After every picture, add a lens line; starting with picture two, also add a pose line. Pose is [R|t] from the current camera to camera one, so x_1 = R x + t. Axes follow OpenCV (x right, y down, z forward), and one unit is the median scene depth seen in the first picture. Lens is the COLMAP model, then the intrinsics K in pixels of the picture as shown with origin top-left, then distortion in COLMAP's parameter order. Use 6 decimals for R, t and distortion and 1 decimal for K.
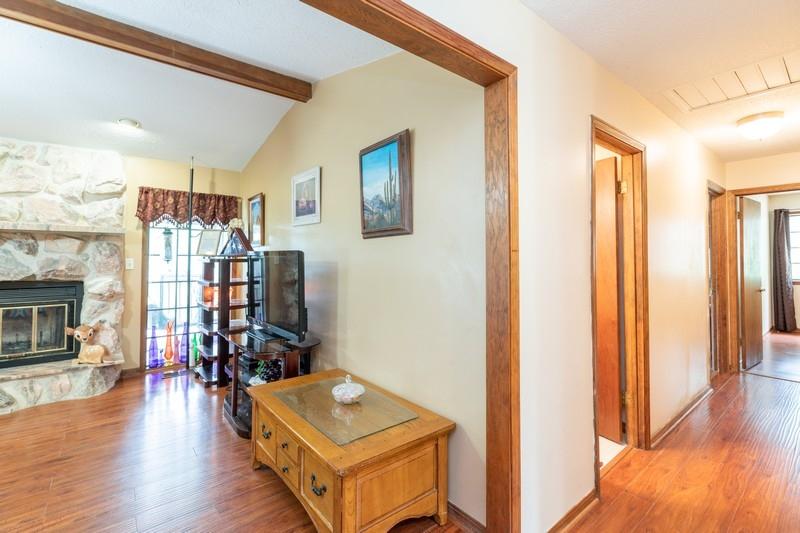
lens RADIAL K [[360.4, 0, 399.0], [0, 360.4, 260.6], [0, 0, 1]] dist [0.004237, -0.000142]
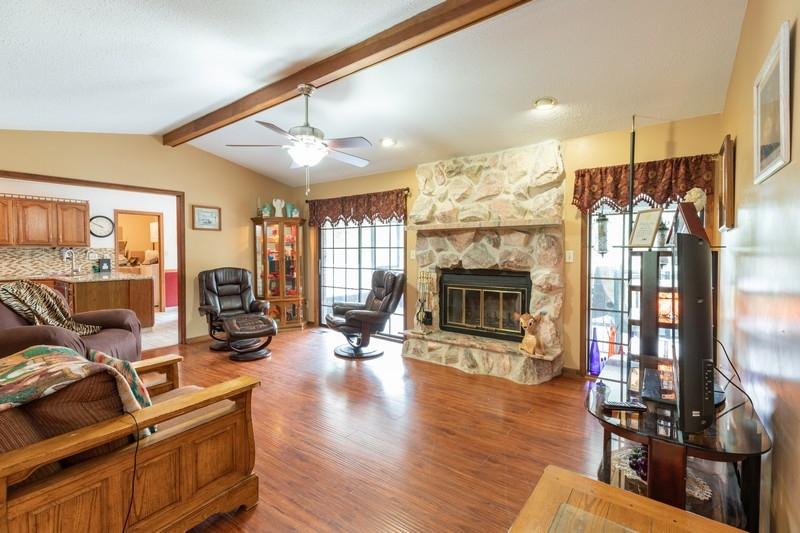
lens RADIAL K [[360.4, 0, 398.6], [0, 360.4, 259.9], [0, 0, 1]] dist [0.004237, -0.000142]
pose [[0.236630, 0.024430, -0.971293, 0.057086], [-0.005311, 0.999701, 0.023851, -0.002242], [0.971585, -0.000485, 0.236689, 0.373723]]
